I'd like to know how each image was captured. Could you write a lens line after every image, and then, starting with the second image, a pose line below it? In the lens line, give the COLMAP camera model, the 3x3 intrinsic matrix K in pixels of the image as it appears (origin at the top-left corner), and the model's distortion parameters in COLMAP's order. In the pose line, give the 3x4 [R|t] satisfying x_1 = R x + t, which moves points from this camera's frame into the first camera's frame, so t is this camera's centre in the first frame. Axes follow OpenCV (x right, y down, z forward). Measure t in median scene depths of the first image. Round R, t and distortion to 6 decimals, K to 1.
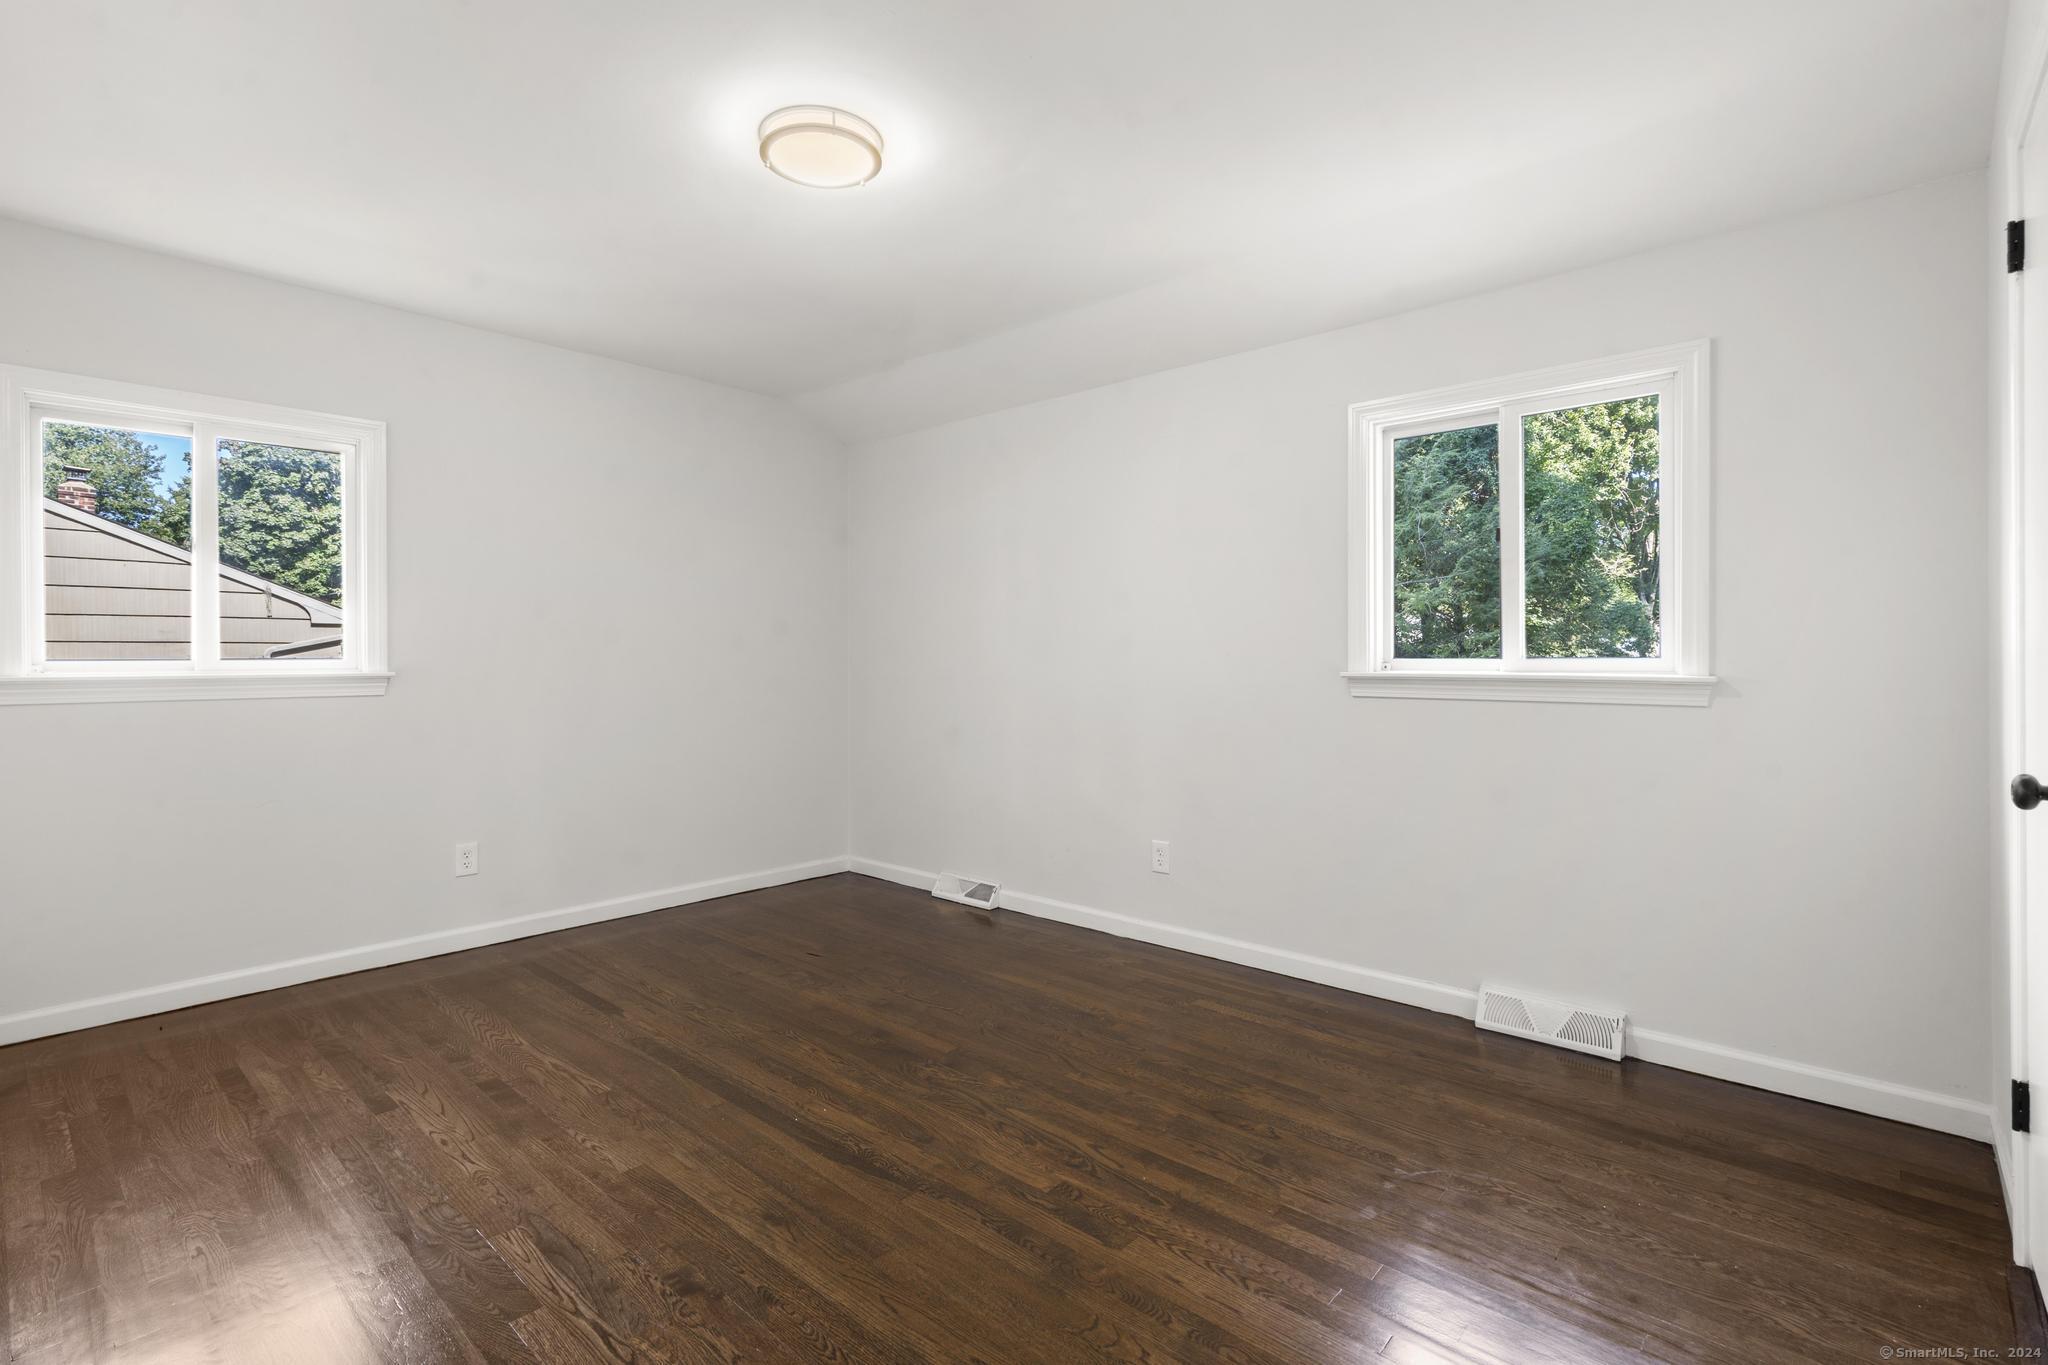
lens RADIAL K [[920.3, 0, 1027.9], [0, 920.3, 671.3], [0, 0, 1]] dist [0.000409, 0.000993]
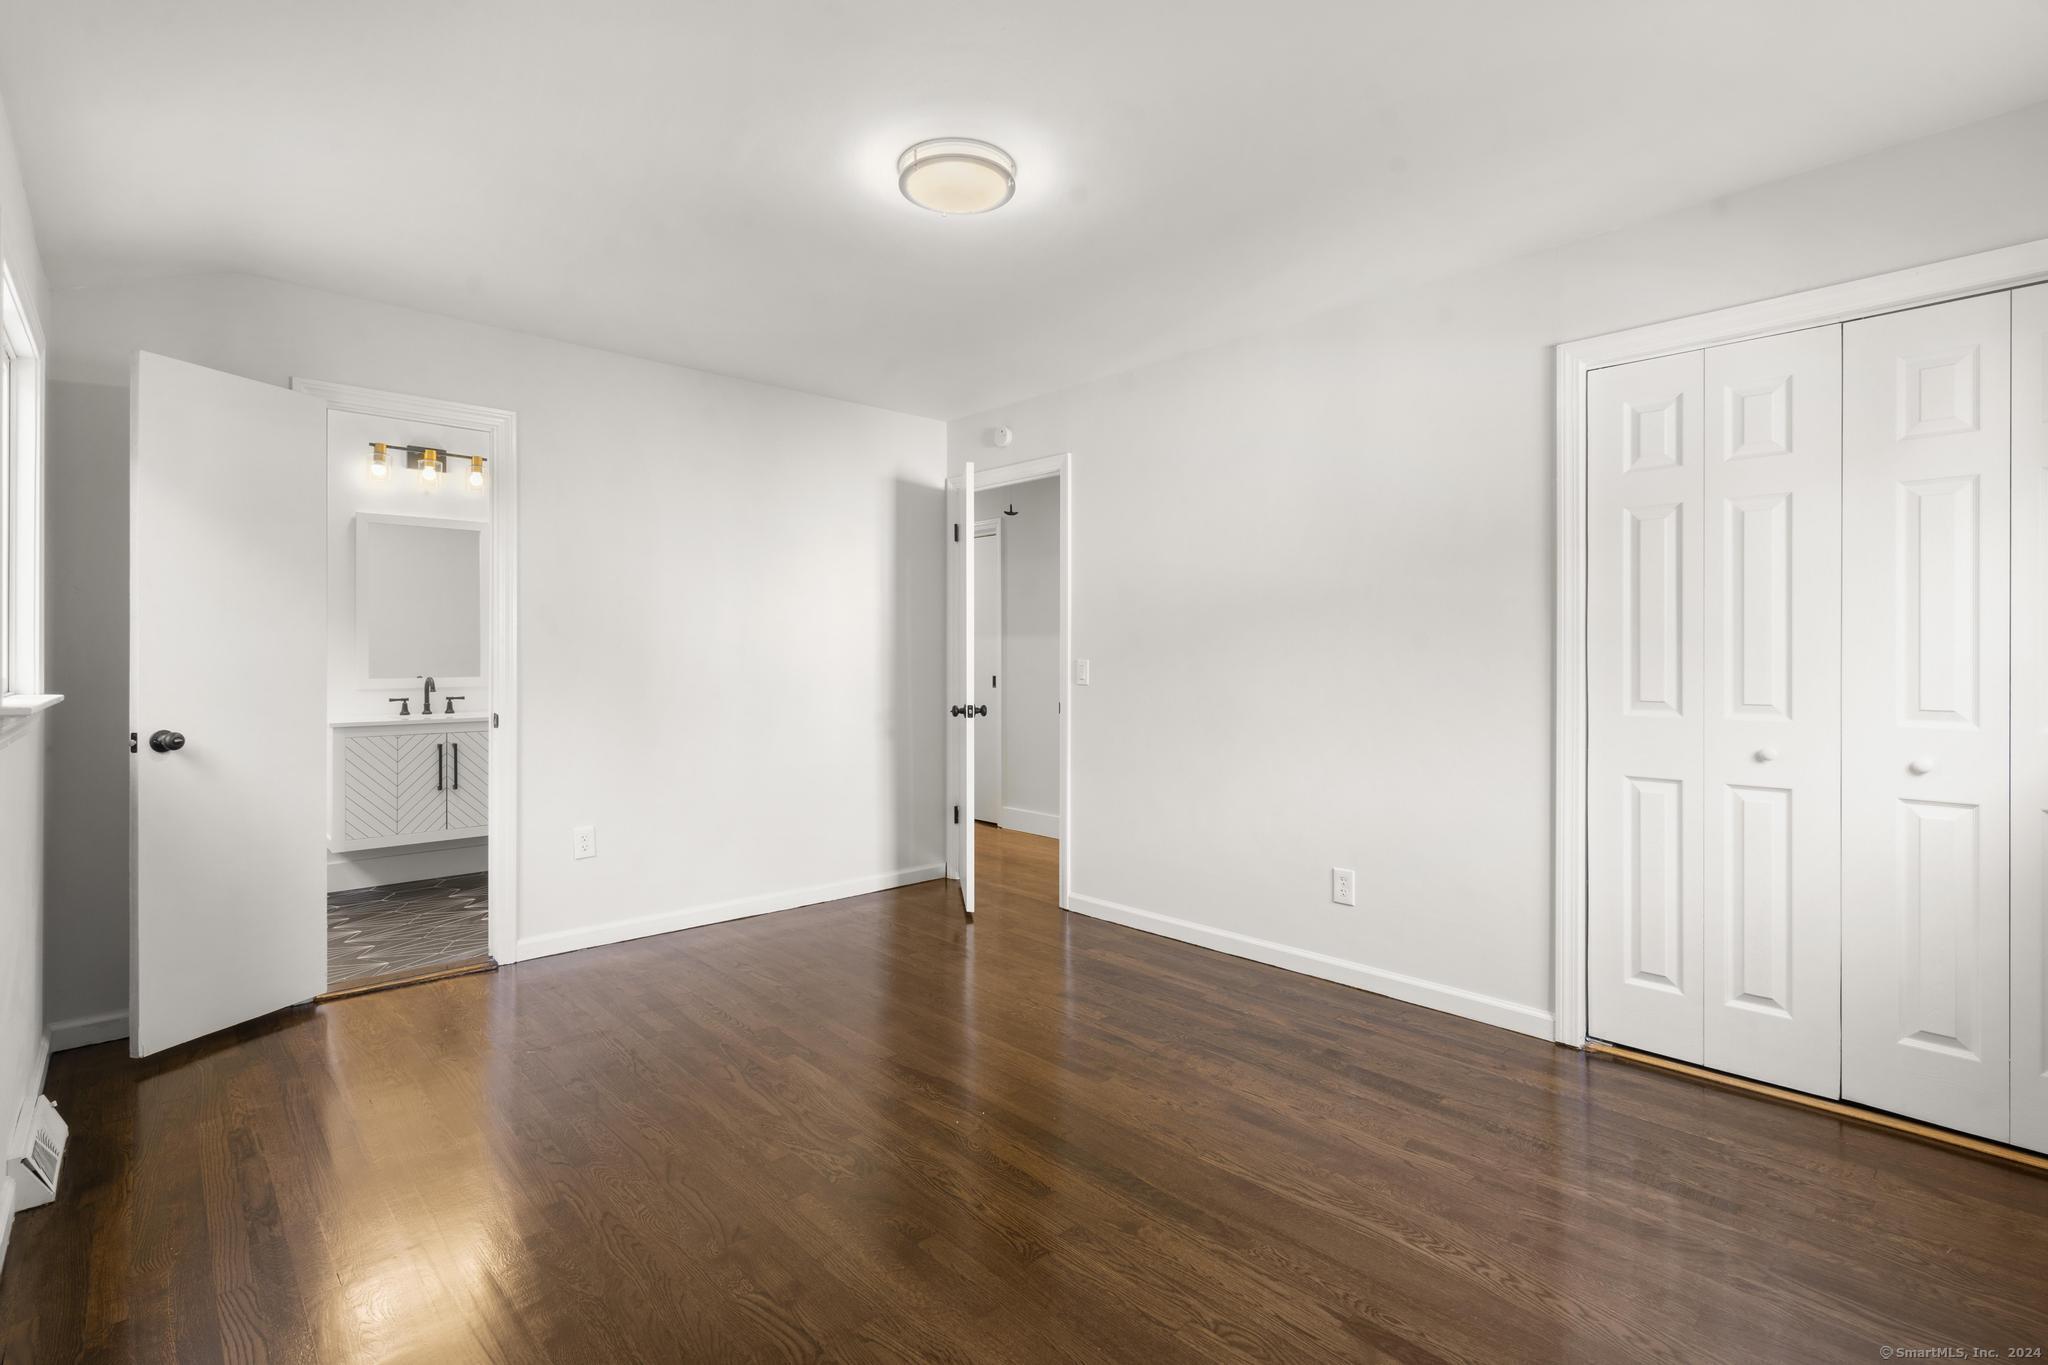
lens RADIAL K [[920.3, 0, 1027.9], [0, 920.3, 671.3], [0, 0, 1]] dist [0.000409, 0.000993]
pose [[-0.995323, -0.000724, 0.096597, -0.379790], [0.001054, 0.999831, 0.018357, -0.031130], [-0.096594, 0.018373, -0.995154, 1.915036]]
